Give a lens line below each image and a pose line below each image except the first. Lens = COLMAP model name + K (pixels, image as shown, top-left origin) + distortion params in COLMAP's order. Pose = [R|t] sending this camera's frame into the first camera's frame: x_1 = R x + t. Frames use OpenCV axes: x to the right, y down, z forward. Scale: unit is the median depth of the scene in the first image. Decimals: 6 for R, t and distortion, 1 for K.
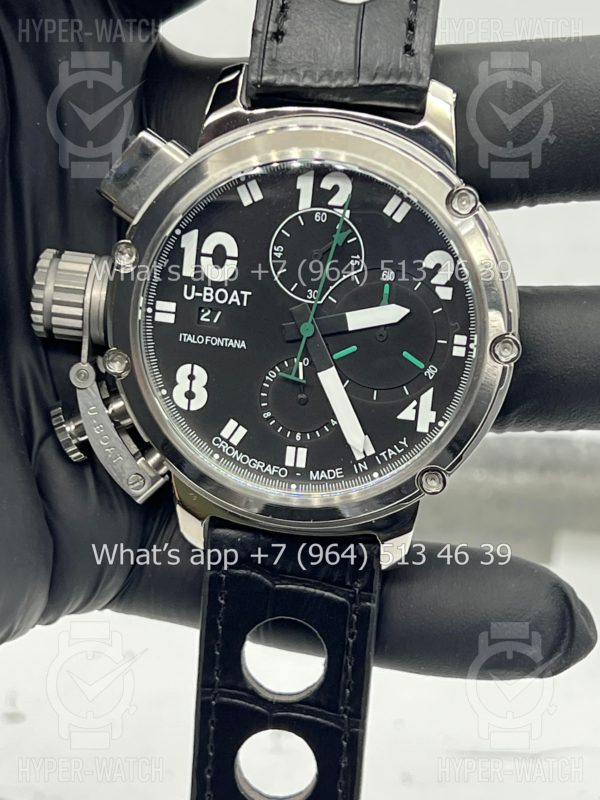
lens RADIAL K [[1918.4, 0, 300.0], [0, 1918.4, 400.0], [0, 0, 1]] dist [0.480677, -4.685535]
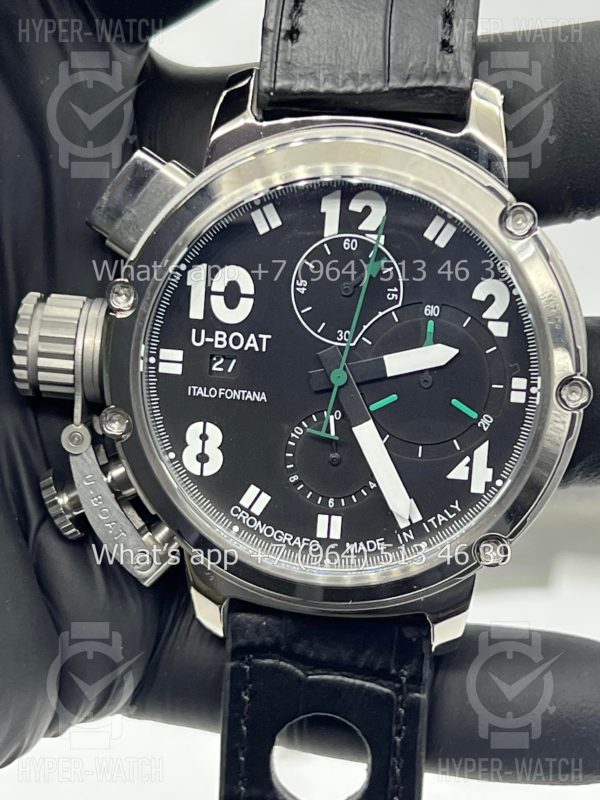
lens RADIAL K [[1968.5, 0, 299.0], [0, 1968.5, 437.7], [0, 0, 1]] dist [0.511598, -5.777245]
pose [[0.999509, -0.031220, 0.002793, -0.016766], [0.031228, 0.999509, -0.002750, -0.007912], [-0.002706, 0.002836, 0.999992, 0.126010]]
